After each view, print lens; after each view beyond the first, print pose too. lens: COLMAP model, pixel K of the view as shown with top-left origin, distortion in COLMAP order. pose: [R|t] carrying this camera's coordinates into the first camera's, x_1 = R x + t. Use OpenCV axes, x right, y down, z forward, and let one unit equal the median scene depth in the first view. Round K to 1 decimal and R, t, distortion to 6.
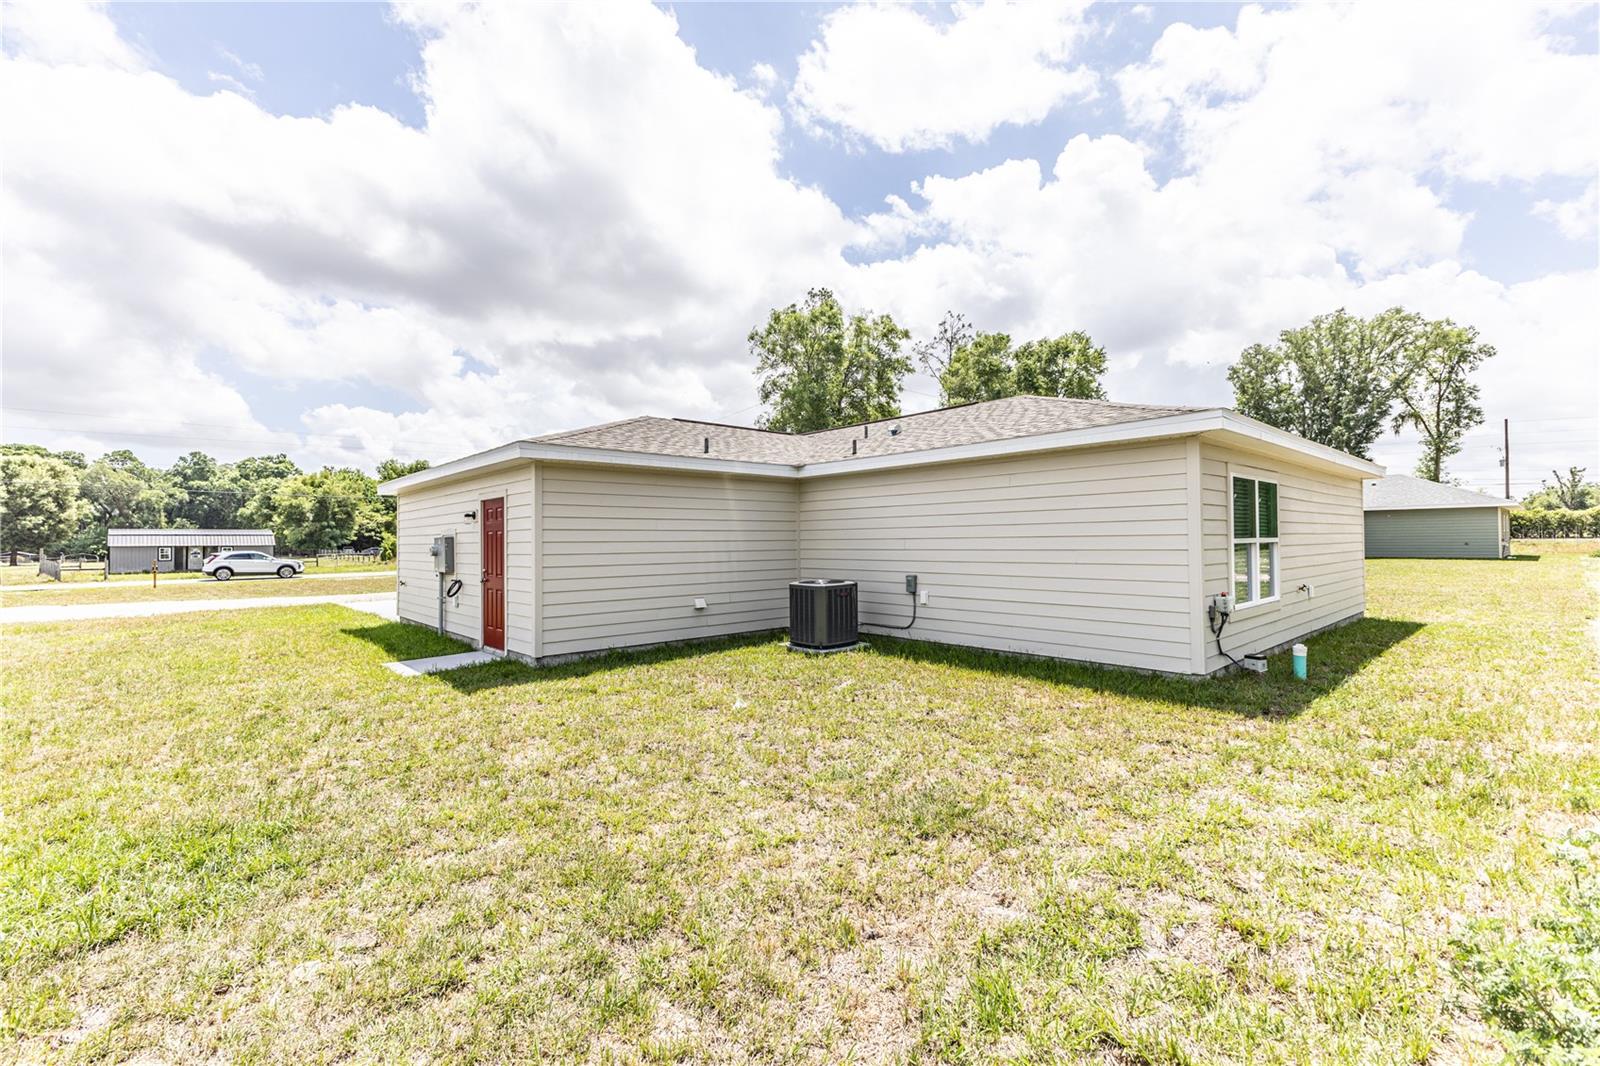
lens RADIAL K [[696.5, 0, 800.0], [0, 696.5, 533.0], [0, 0, 1]] dist [-0.000317, 0.000230]
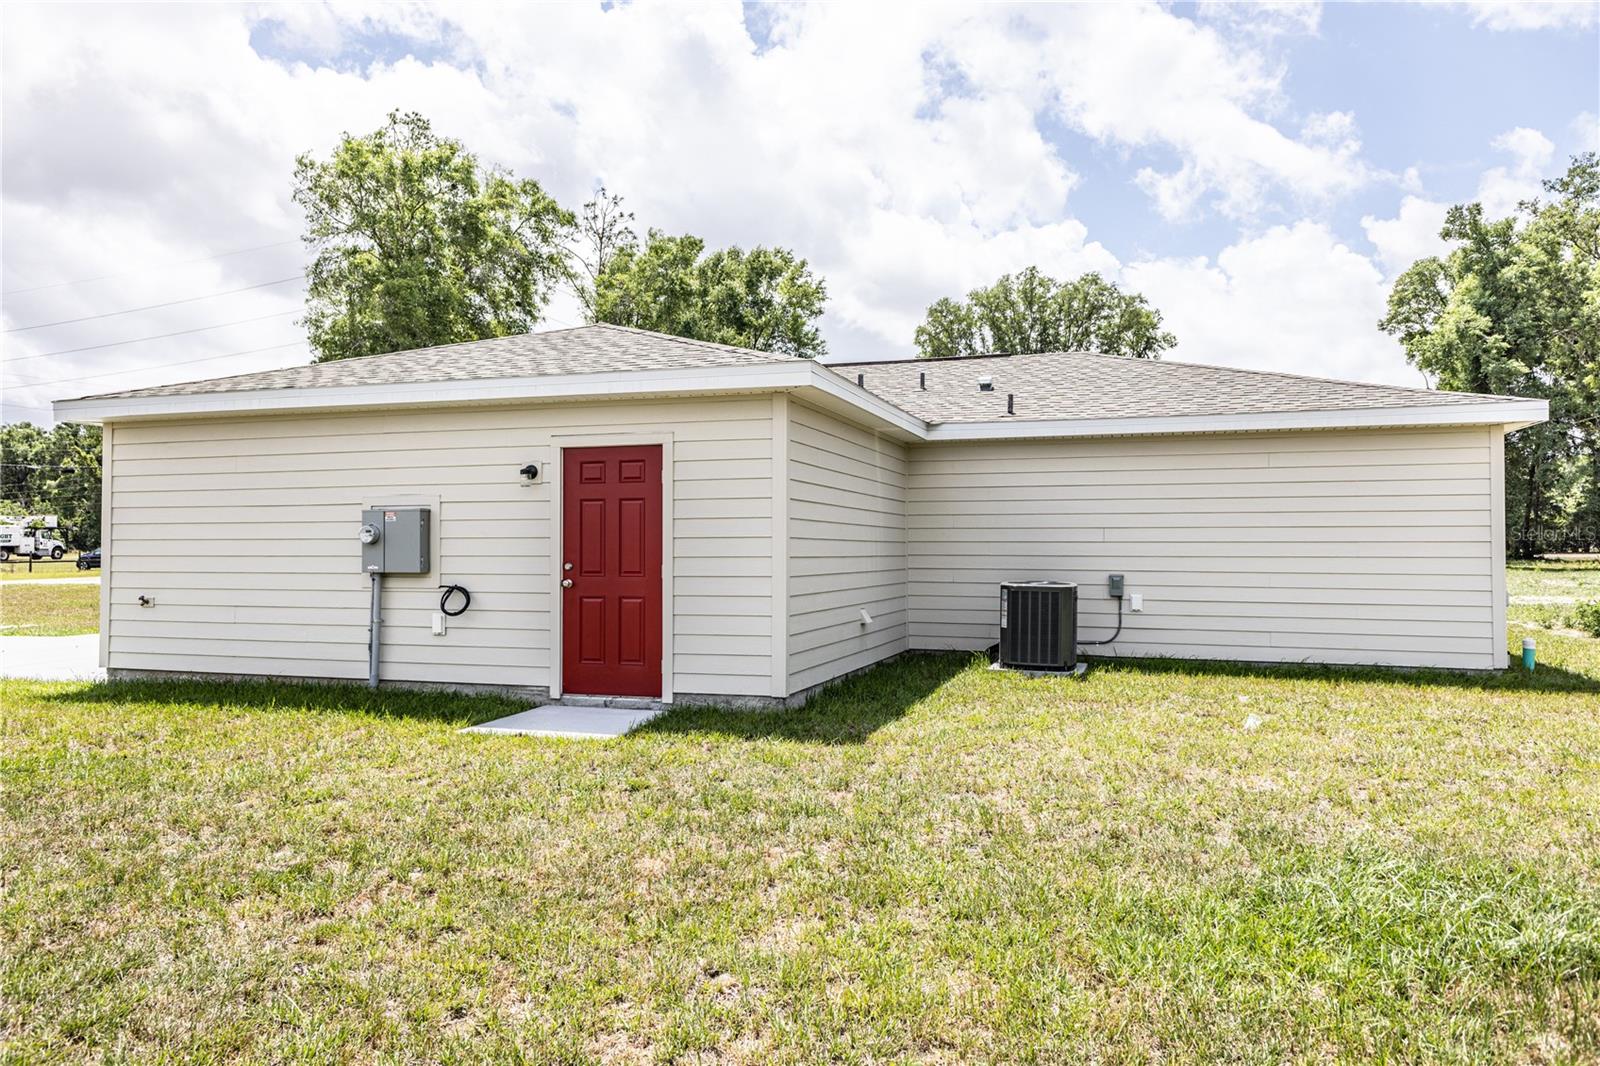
lens RADIAL K [[1099.8, 0, 800.0], [0, 1099.8, 533.0], [0, 0, 1]] dist [0.029006, -0.000132]
pose [[0.863677, 0.018144, 0.503718, -0.167879], [-0.017486, 0.999829, -0.006033, 0.005988], [-0.503742, -0.003598, 0.863847, 0.023639]]
